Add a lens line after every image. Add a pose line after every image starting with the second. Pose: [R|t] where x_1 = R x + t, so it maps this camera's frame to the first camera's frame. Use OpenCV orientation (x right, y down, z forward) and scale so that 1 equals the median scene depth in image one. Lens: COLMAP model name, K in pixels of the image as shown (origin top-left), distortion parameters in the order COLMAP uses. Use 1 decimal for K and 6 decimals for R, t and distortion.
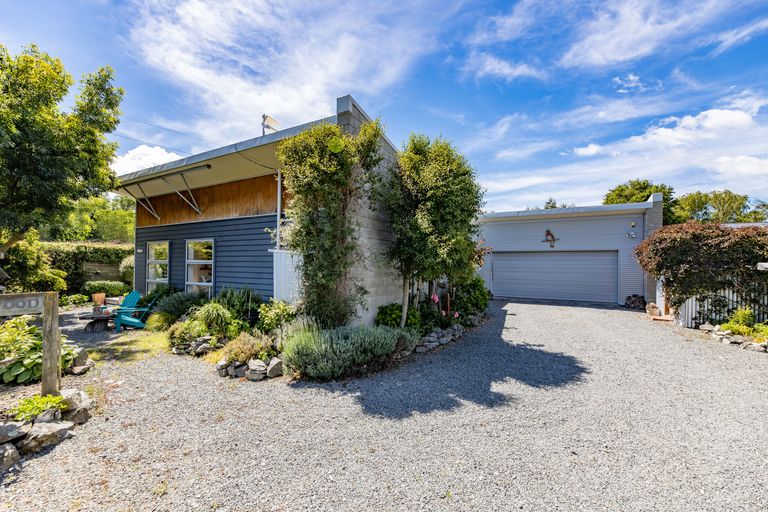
lens RADIAL K [[321.1, 0, 384.6], [0, 321.1, 264.1], [0, 0, 1]] dist [0.001754, 0.000003]
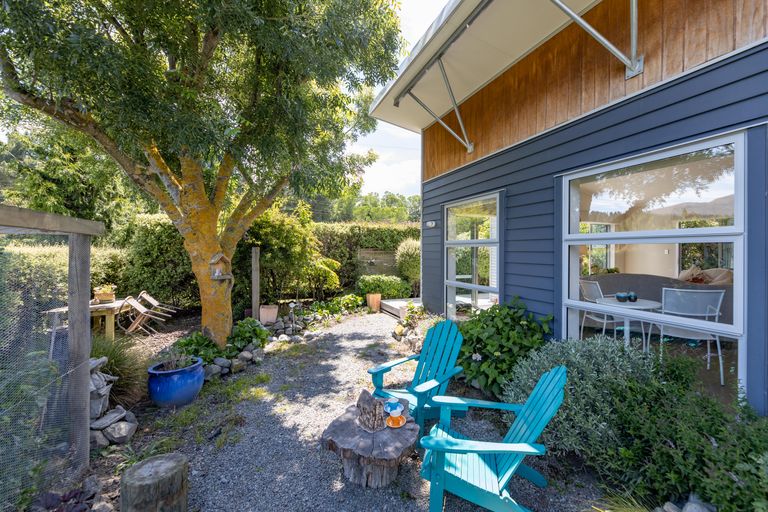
lens RADIAL K [[321.1, 0, 384.0], [0, 321.1, 254.3], [0, 0, 1]] dist [0.001754, 0.000003]
pose [[0.769382, -0.005931, -0.638761, -0.445646], [0.012693, 0.999901, 0.006006, 0.003877], [0.638663, -0.012729, 0.769382, 0.501472]]
